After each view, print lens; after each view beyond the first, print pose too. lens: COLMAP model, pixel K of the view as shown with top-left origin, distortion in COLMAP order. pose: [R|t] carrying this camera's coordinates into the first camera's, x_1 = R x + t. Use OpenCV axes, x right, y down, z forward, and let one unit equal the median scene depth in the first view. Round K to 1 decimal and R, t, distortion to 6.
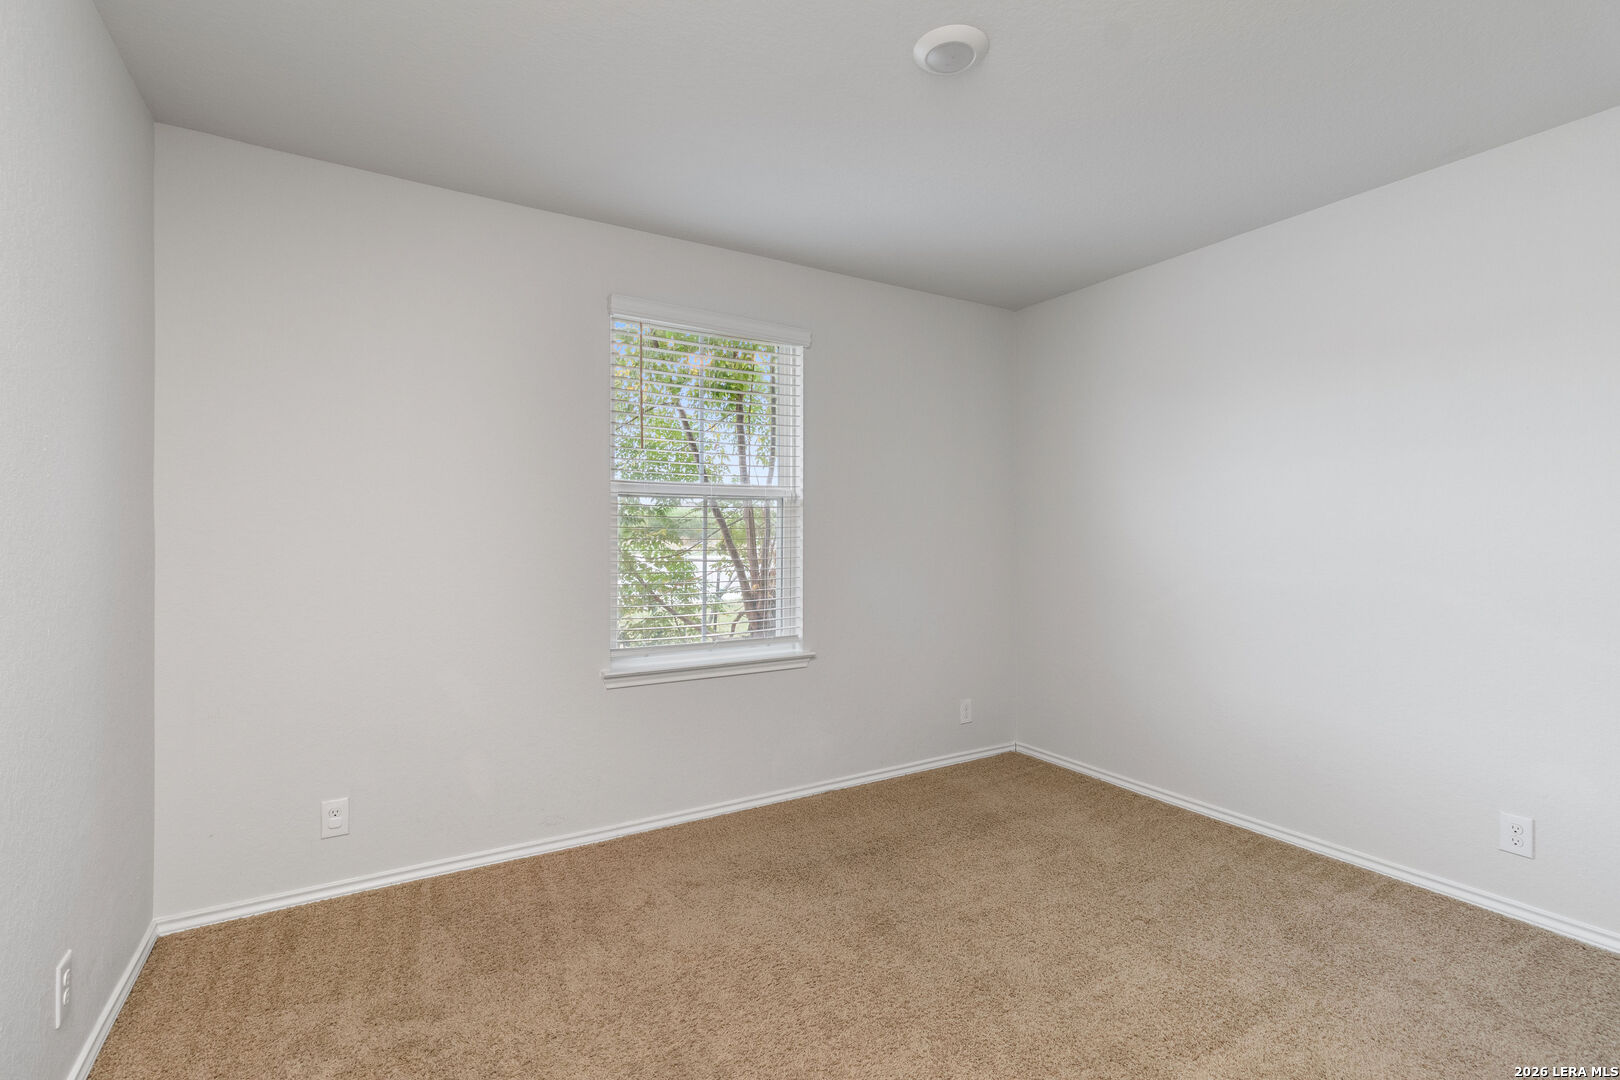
lens RADIAL K [[755.5, 0, 823.6], [0, 755.5, 539.2], [0, 0, 1]] dist [-0.003280, -0.001163]
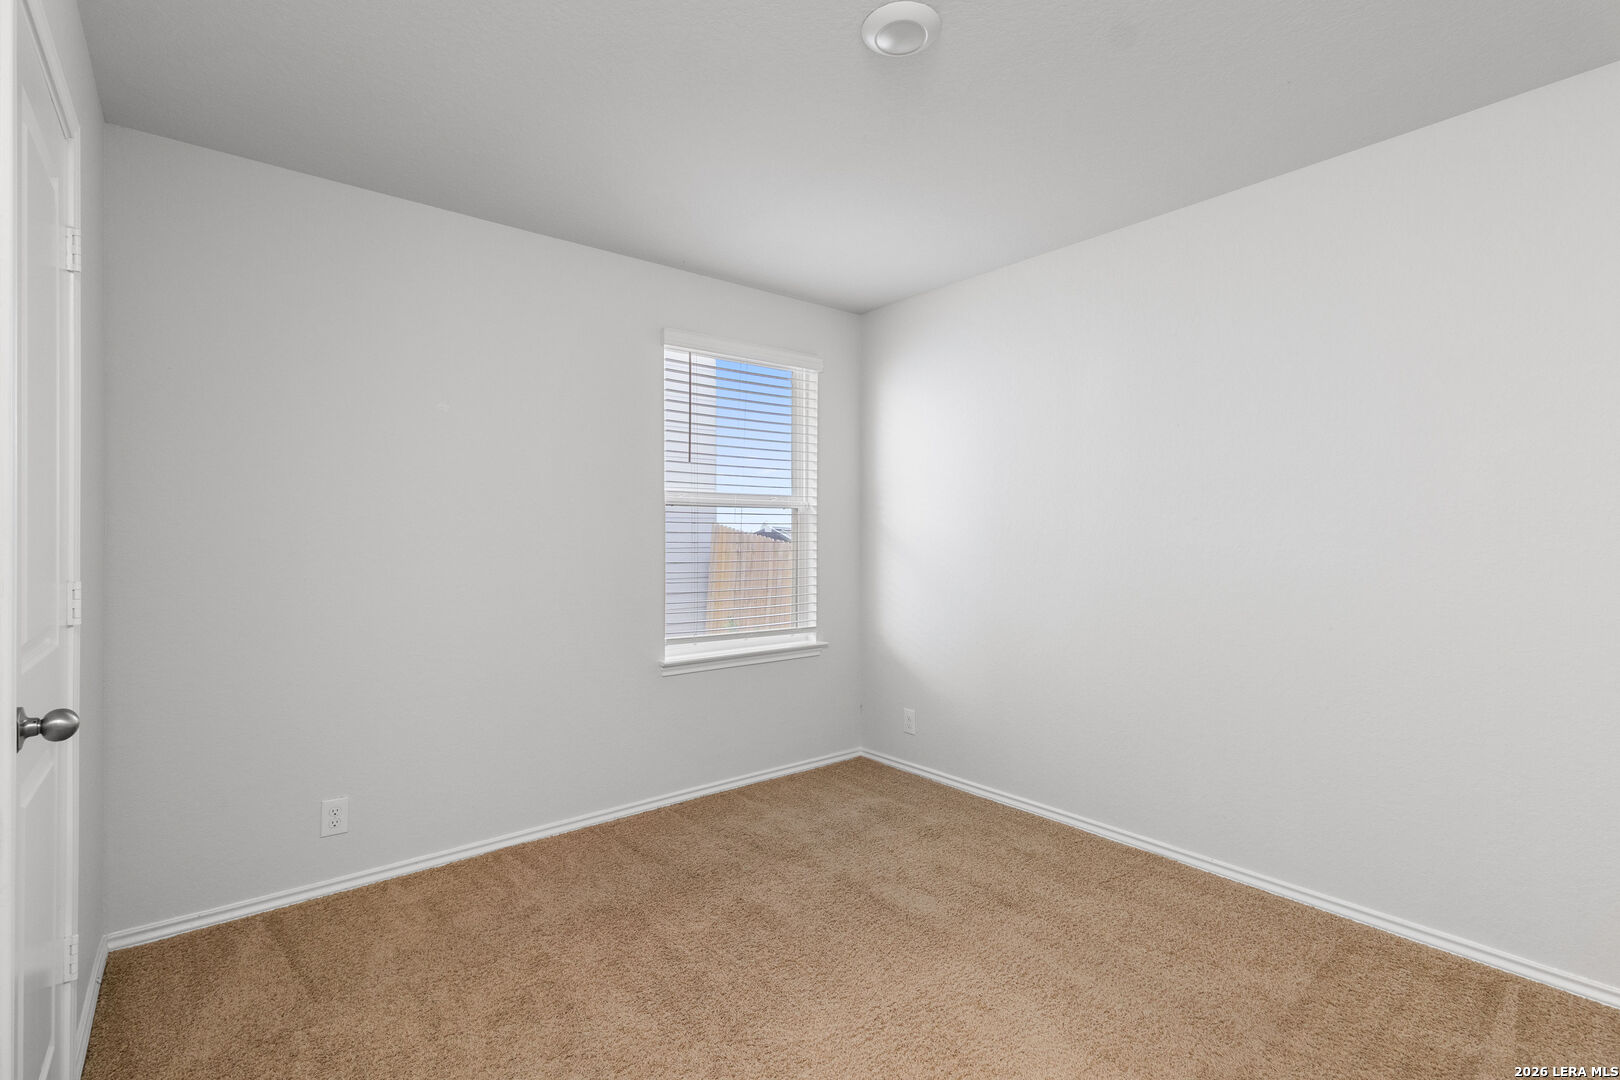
lens RADIAL K [[755.5, 0, 796.1], [0, 755.5, 538.2], [0, 0, 1]] dist [-0.003280, -0.001163]
pose [[0.993486, -0.005263, 0.113829, -0.184762], [0.005835, 0.999972, -0.004694, -0.001421], [-0.113801, 0.005327, 0.993489, -0.125312]]
